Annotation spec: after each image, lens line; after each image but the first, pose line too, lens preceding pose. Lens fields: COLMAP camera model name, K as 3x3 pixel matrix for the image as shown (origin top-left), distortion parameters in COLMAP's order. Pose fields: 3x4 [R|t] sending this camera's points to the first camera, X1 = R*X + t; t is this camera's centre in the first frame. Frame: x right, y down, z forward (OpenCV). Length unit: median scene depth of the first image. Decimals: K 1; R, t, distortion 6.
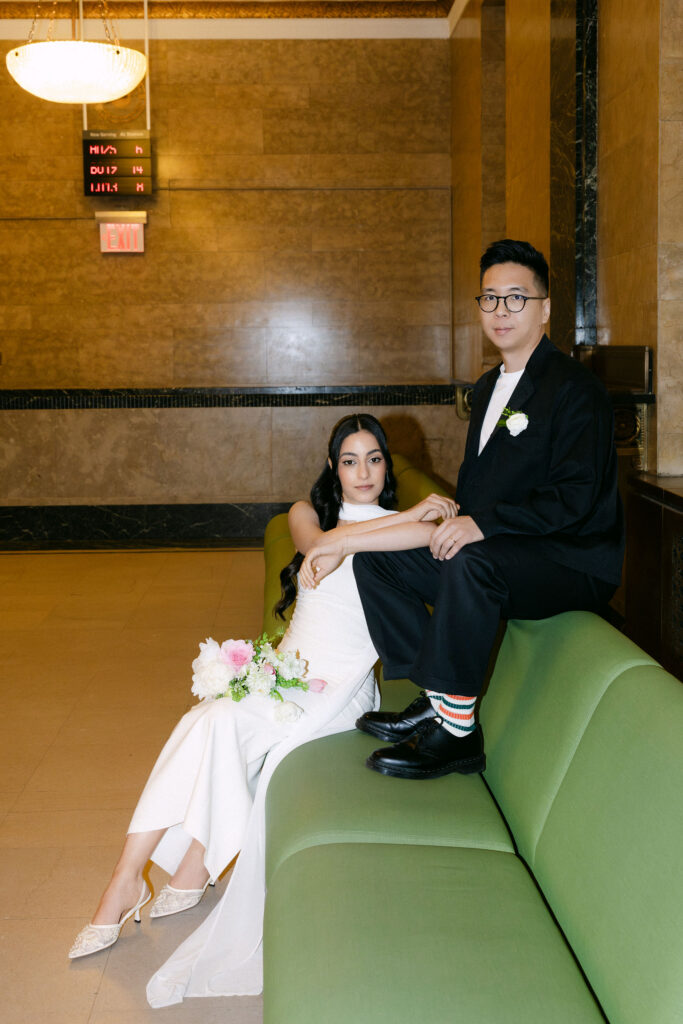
lens RADIAL K [[1356.2, 0, 341.5], [0, 1356.2, 512.0], [0, 0, 1]] dist [-0.012000, -0.011889]
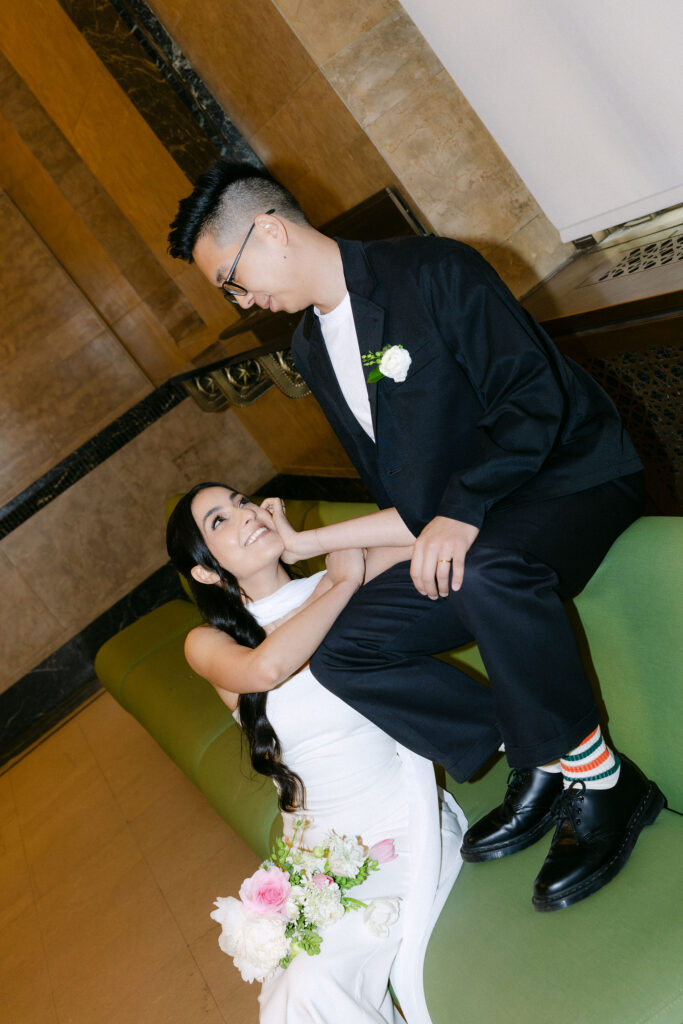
lens RADIAL K [[1538.8, 0, 341.5], [0, 1538.8, 512.0], [0, 0, 1]] dist [-0.007617, 0.004556]
pose [[0.781703, -0.605692, 0.148583, -0.027252], [0.604569, 0.794448, 0.057867, -0.036987], [-0.153091, 0.044594, 0.987205, 0.139520]]
